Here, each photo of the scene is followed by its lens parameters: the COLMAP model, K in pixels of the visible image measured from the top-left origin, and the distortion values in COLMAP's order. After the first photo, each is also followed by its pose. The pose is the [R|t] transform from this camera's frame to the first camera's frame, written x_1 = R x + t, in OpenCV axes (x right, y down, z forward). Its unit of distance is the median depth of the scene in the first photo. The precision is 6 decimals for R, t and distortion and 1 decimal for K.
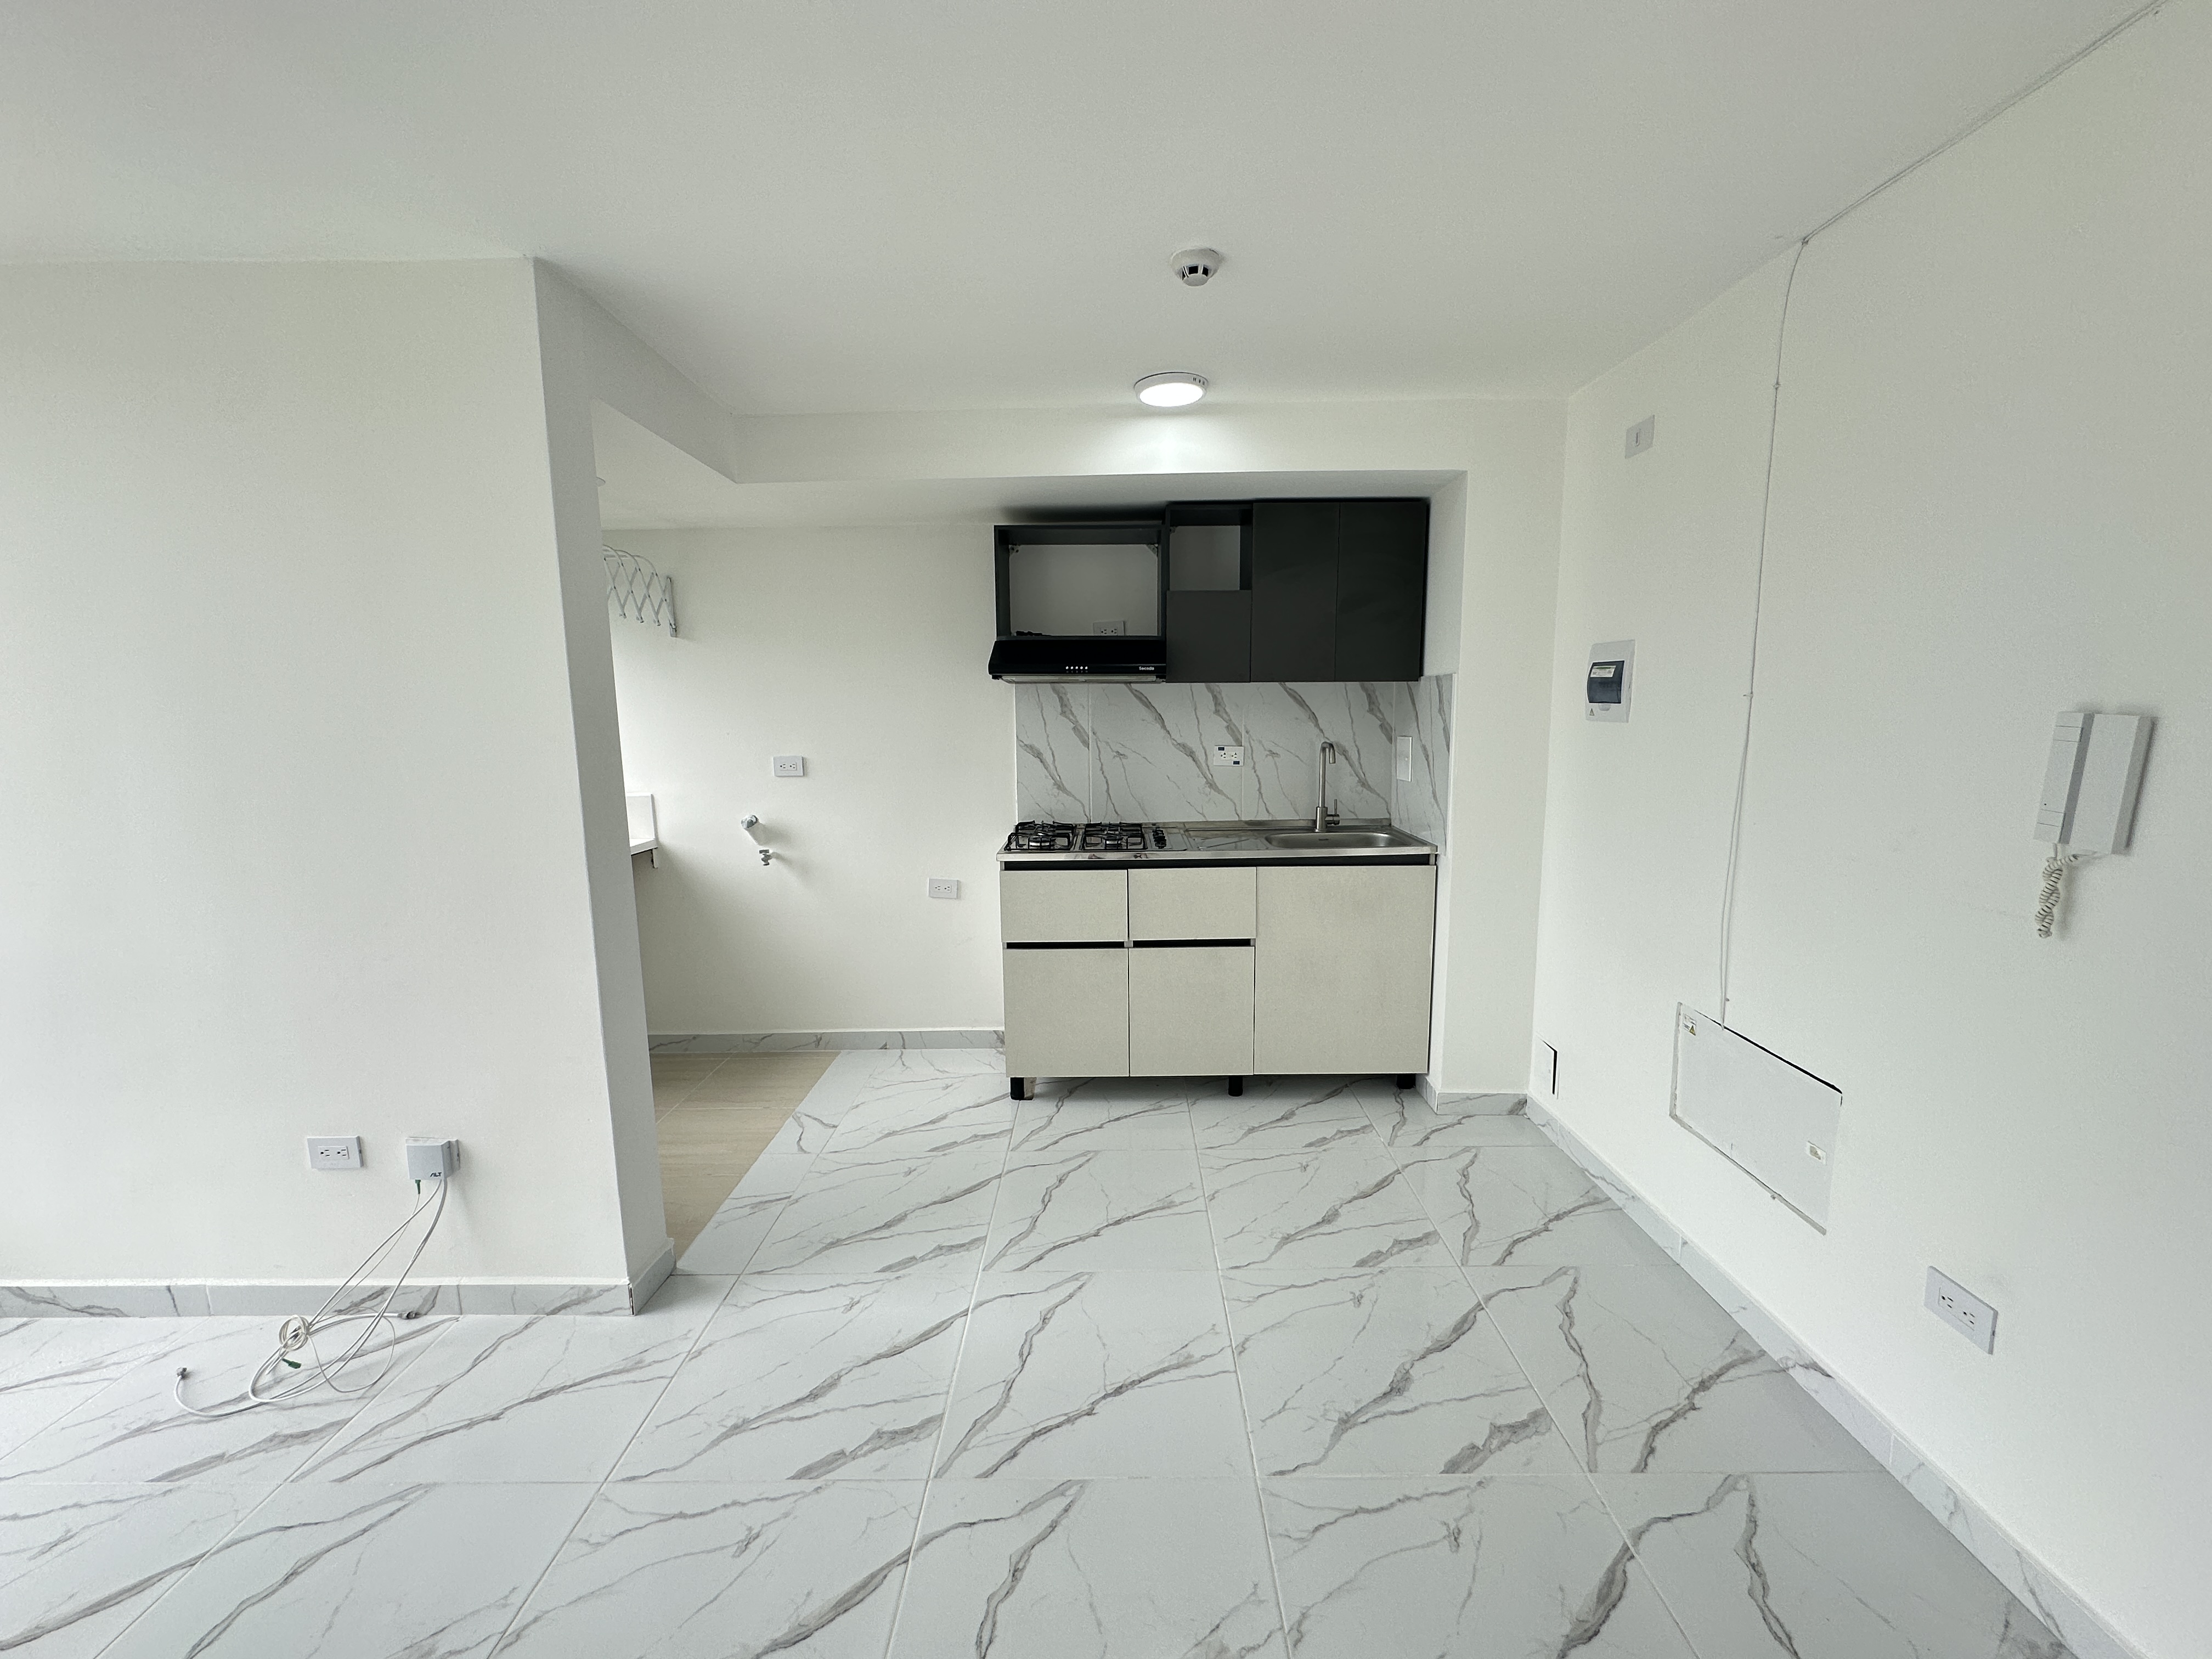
lens RADIAL K [[887.5, 0, 1114.7], [0, 887.5, 827.2], [0, 0, 1]] dist [-0.002022, 0.000062]
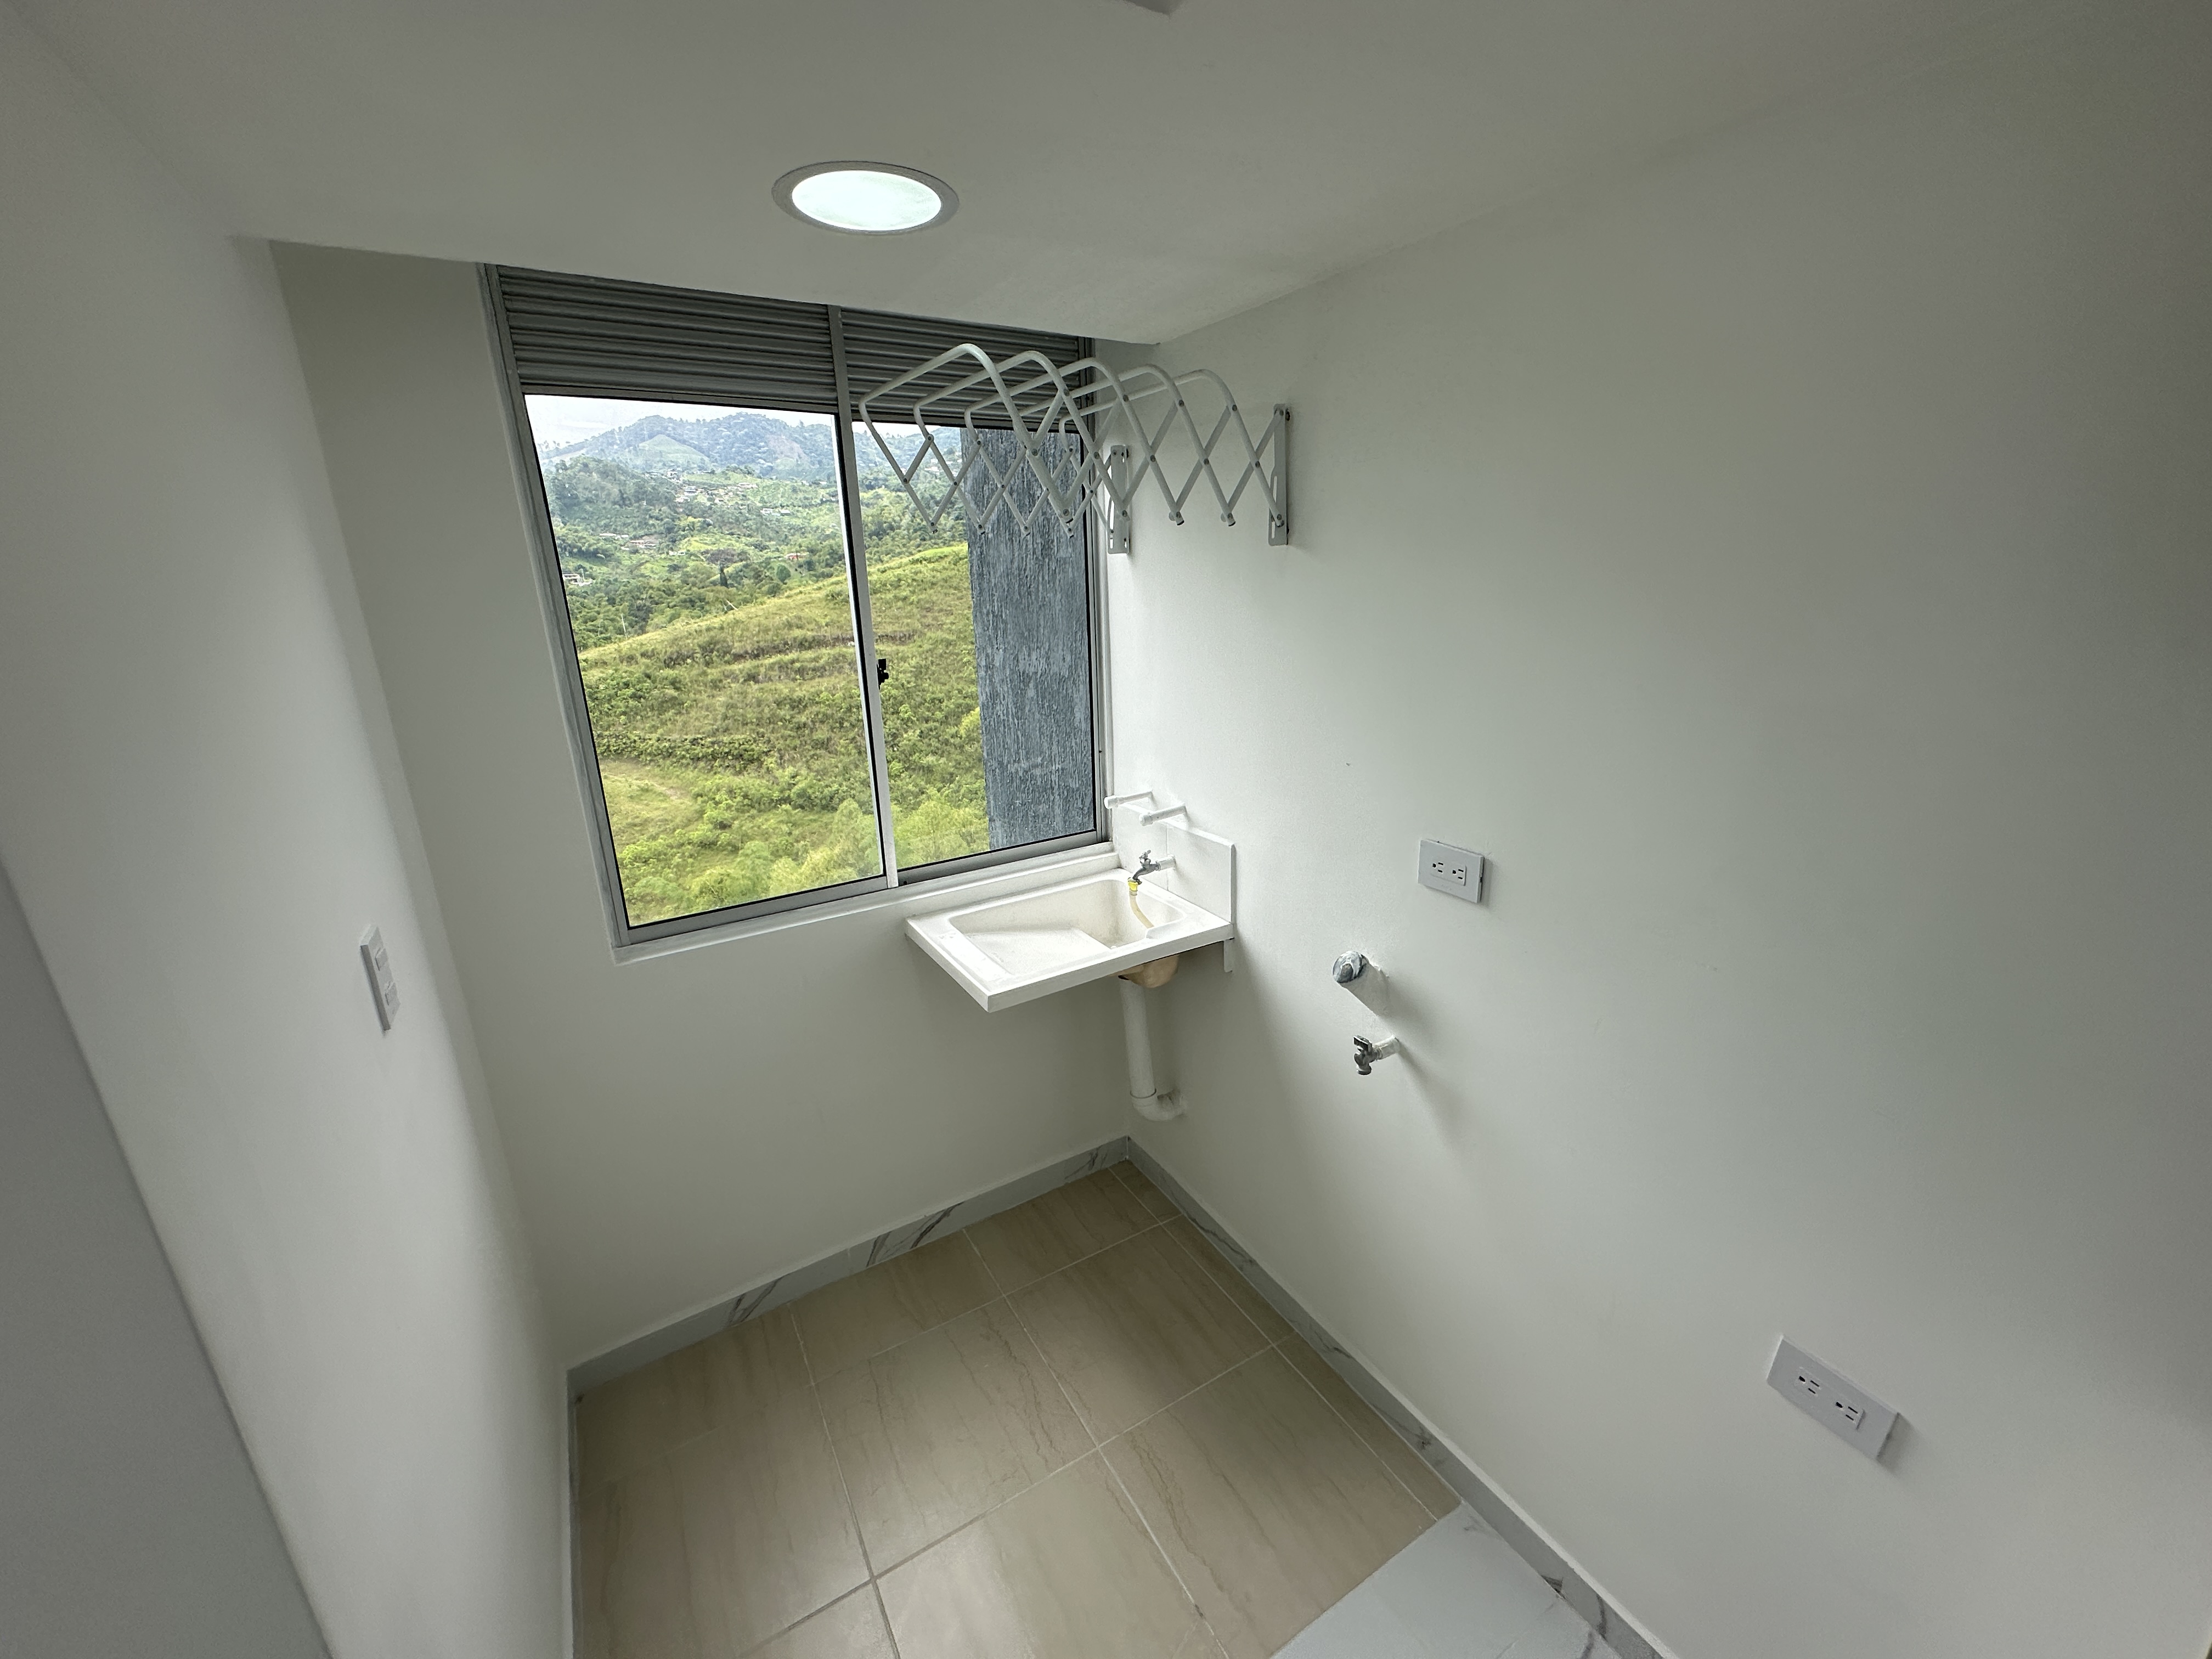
lens RADIAL K [[887.5, 0, 1091.7], [0, 887.5, 825.6], [0, 0, 1]] dist [-0.002022, 0.000062]
pose [[0.502607, 0.240045, -0.830520, -0.137722], [-0.086901, 0.969840, 0.227723, -0.189686], [0.860136, -0.042282, 0.508309, 0.751509]]
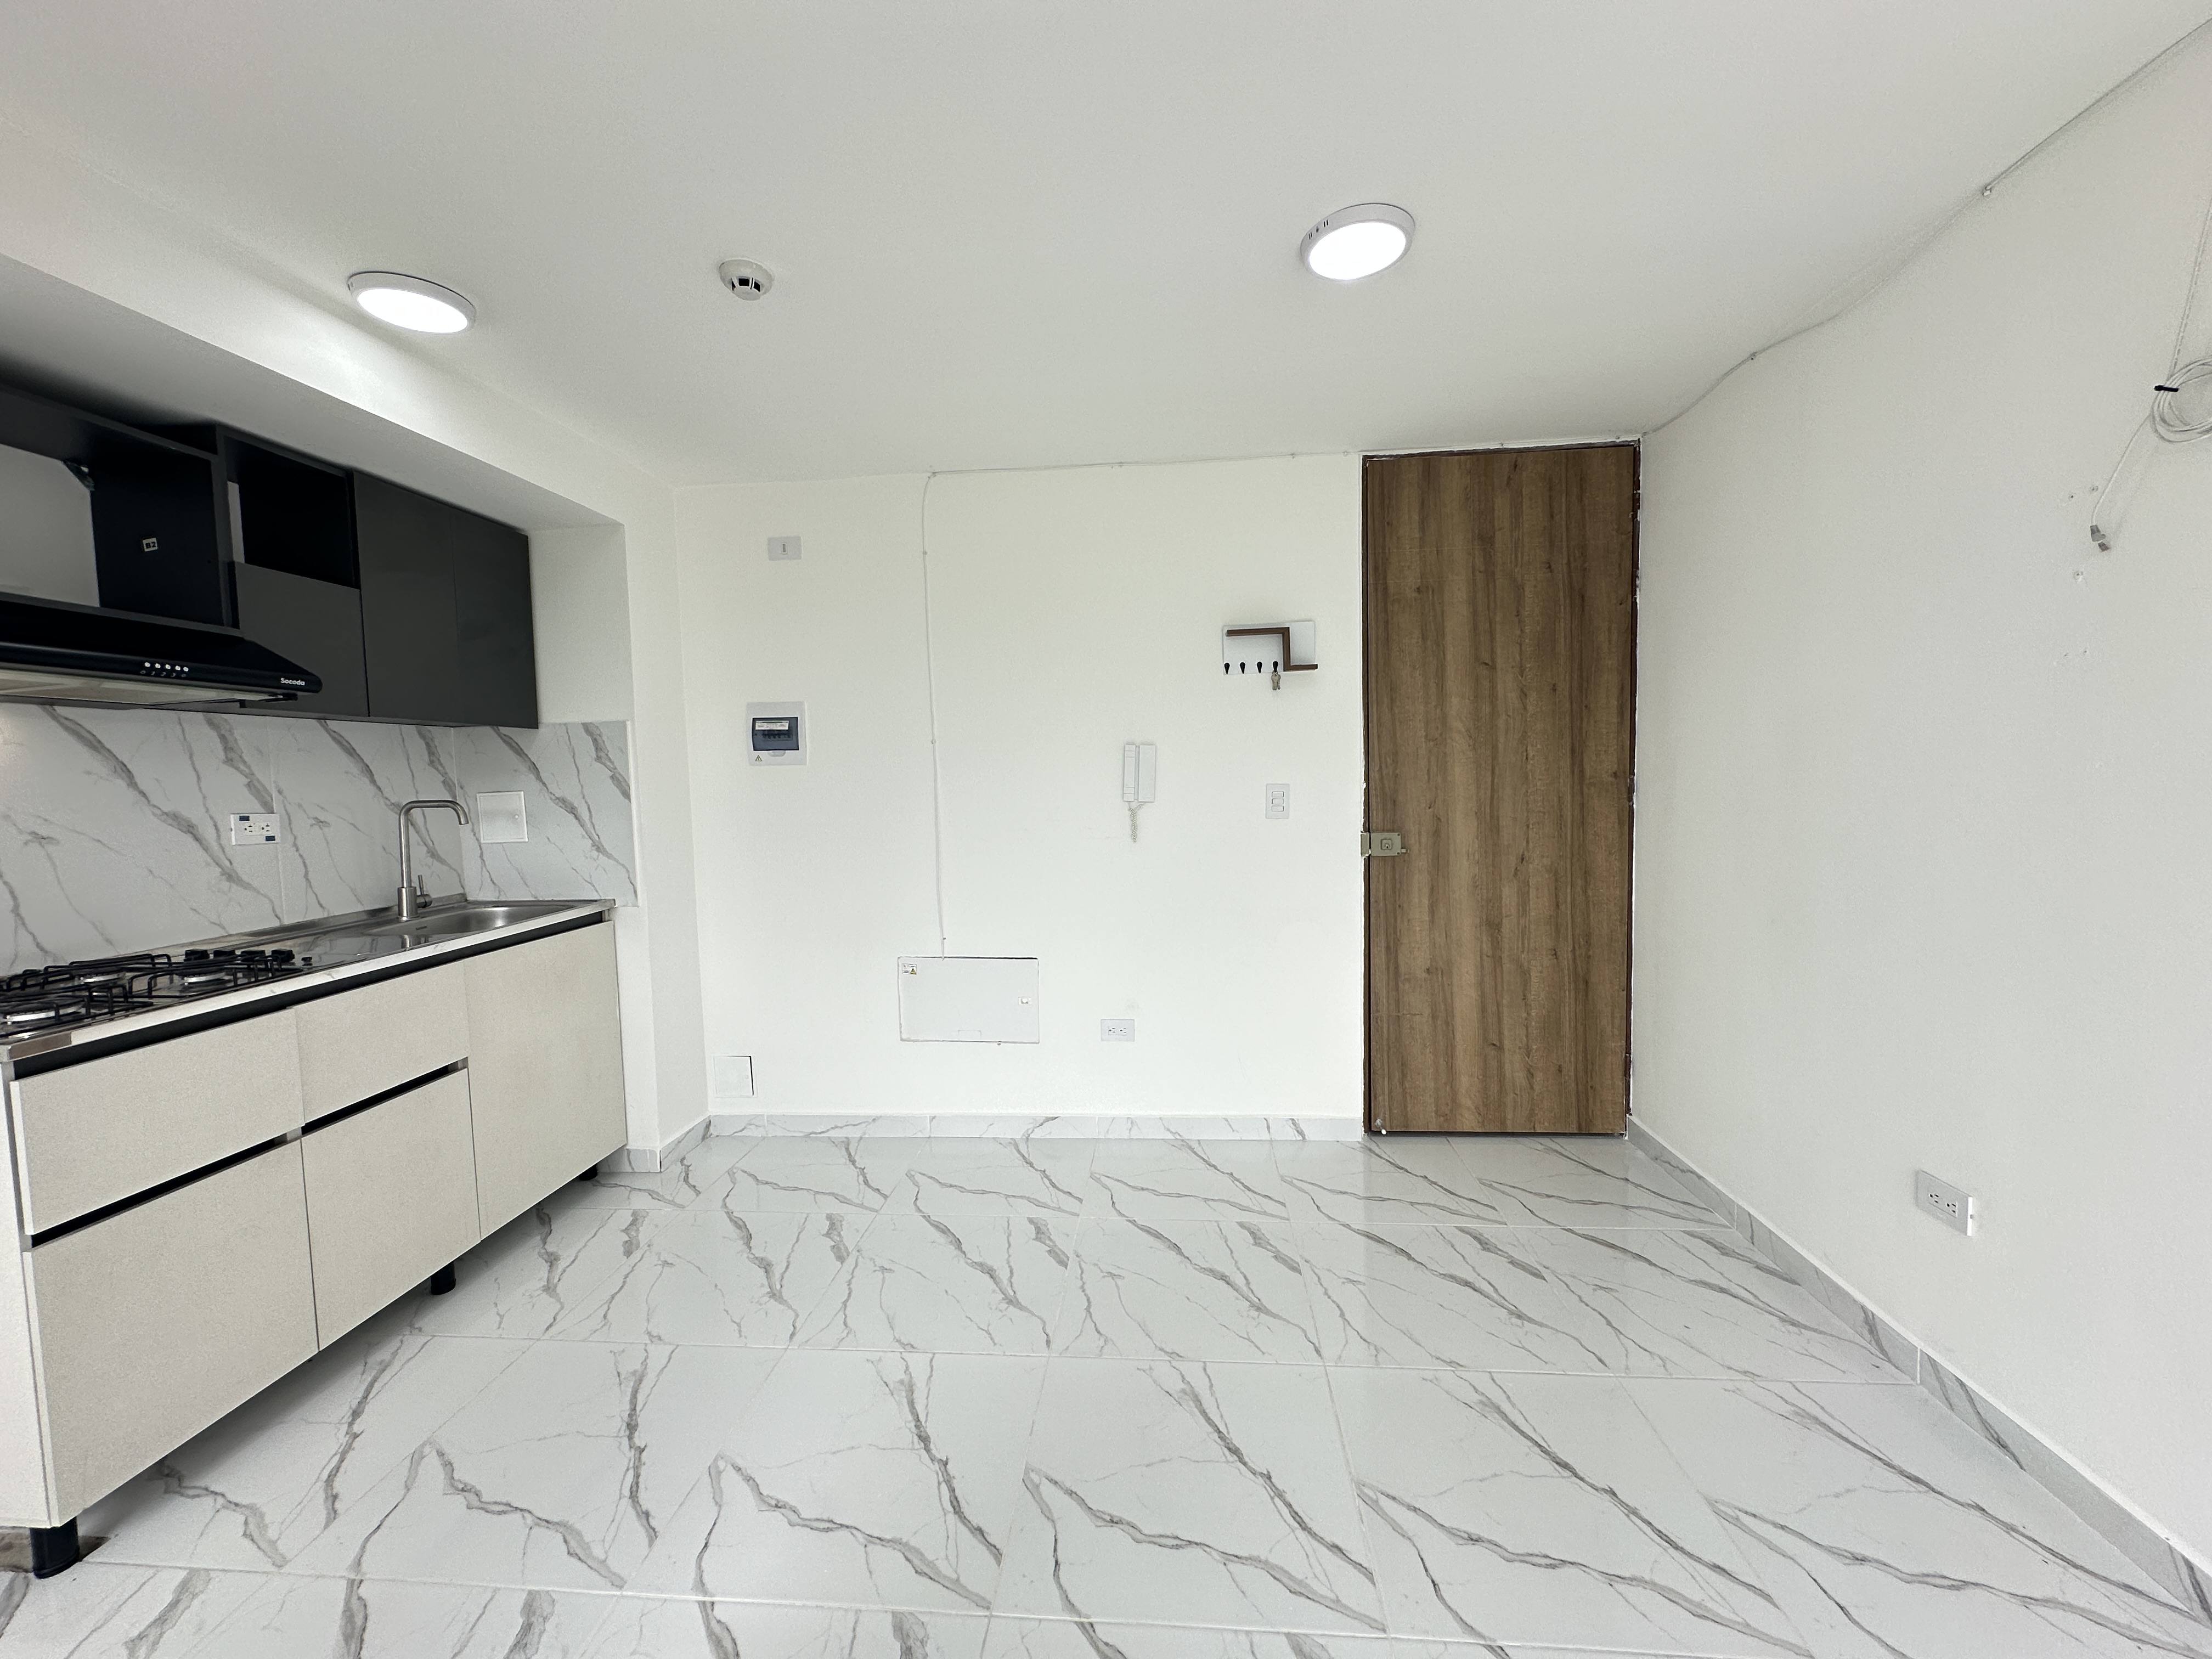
lens RADIAL K [[887.5, 0, 1103.9], [0, 887.5, 825.4], [0, 0, 1]] dist [-0.002022, 0.000062]
pose [[0.076683, -0.051363, 0.995732, -0.531396], [0.161373, 0.986145, 0.038440, -0.008388], [-0.983910, 0.157736, 0.083909, 0.376449]]
